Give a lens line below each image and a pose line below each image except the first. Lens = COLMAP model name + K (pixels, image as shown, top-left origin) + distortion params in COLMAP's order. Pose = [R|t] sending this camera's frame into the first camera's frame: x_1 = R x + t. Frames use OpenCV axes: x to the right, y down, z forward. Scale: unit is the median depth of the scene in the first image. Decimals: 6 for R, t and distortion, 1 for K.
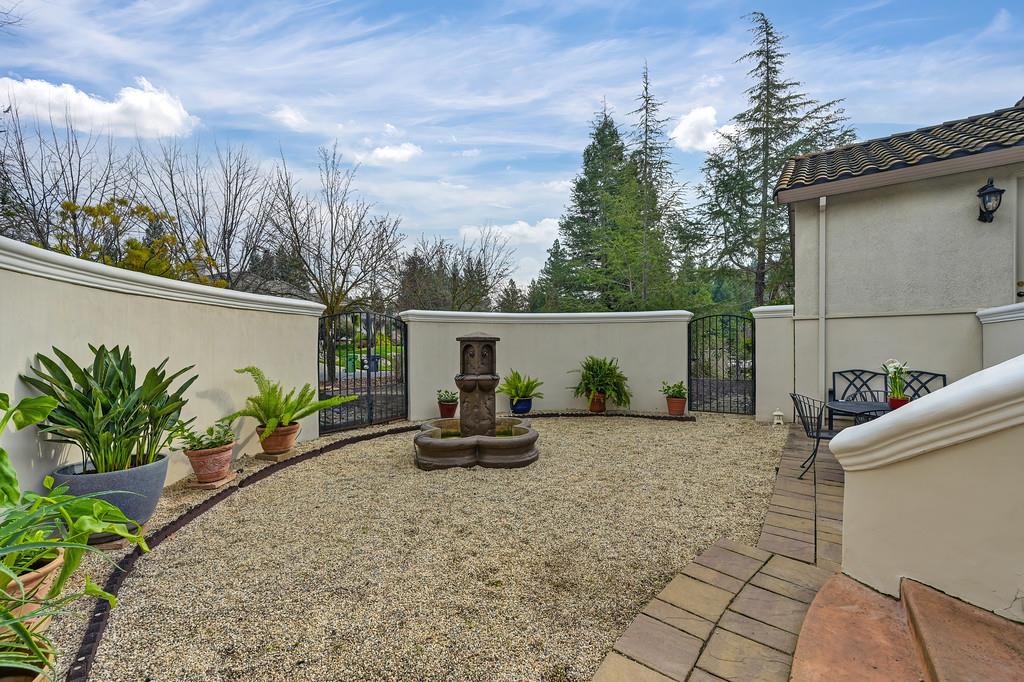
lens RADIAL K [[402.1, 0, 511.1], [0, 402.1, 342.5], [0, 0, 1]] dist [0.000712, -0.000522]
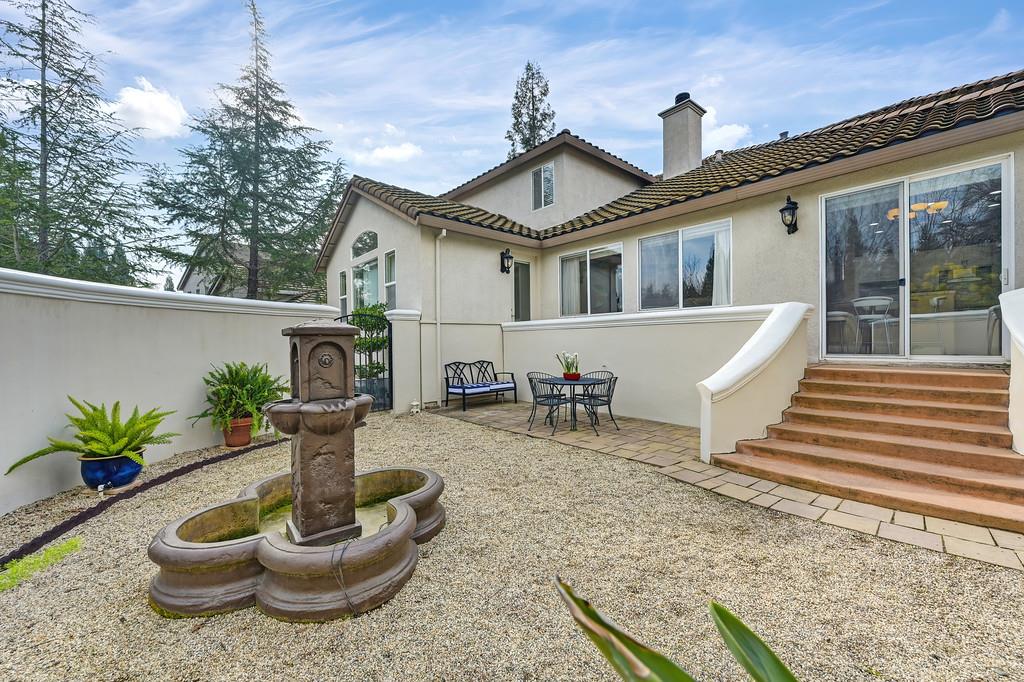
lens RADIAL K [[402.1, 0, 519.4], [0, 402.1, 344.3], [0, 0, 1]] dist [0.000712, -0.000522]
pose [[0.195468, -0.001065, 0.980709, -0.446230], [0.002686, 0.999996, 0.000550, 0.007369], [-0.980706, 0.002527, 0.195470, 0.517664]]
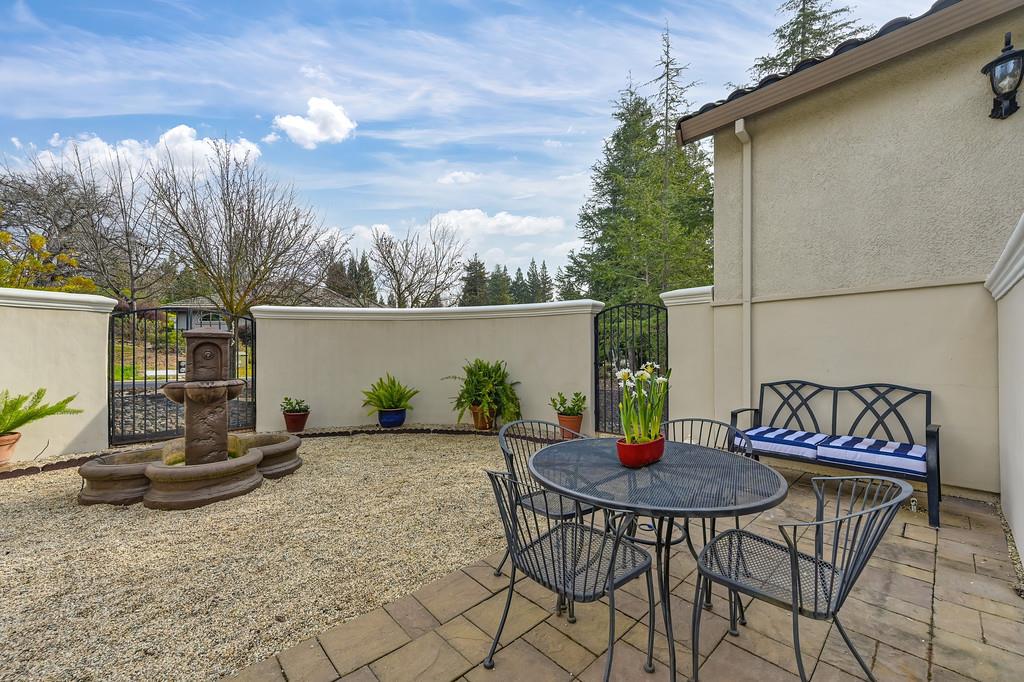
lens RADIAL K [[402.1, 0, 508.8], [0, 402.1, 344.6], [0, 0, 1]] dist [0.000712, -0.000522]
pose [[0.981785, -0.004464, -0.189944, 0.531044], [0.003354, 0.999975, -0.006168, 0.012520], [0.189967, 0.005419, 0.981776, 0.280956]]
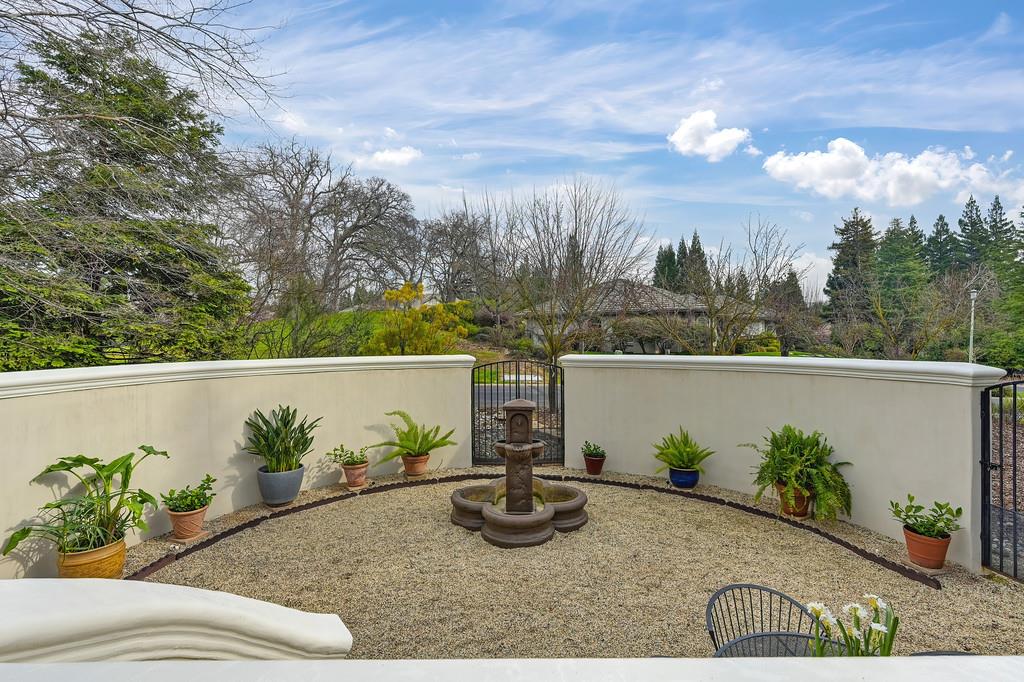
lens RADIAL K [[465.0, 0, 519.0], [0, 465.0, 339.0], [0, 0, 1]] dist [-0.001375, 0.001149]
pose [[0.614905, 0.001237, -0.788600, 0.680269], [0.004988, 0.999973, 0.005457, -0.149580], [0.788586, -0.007289, 0.614882, 0.239430]]
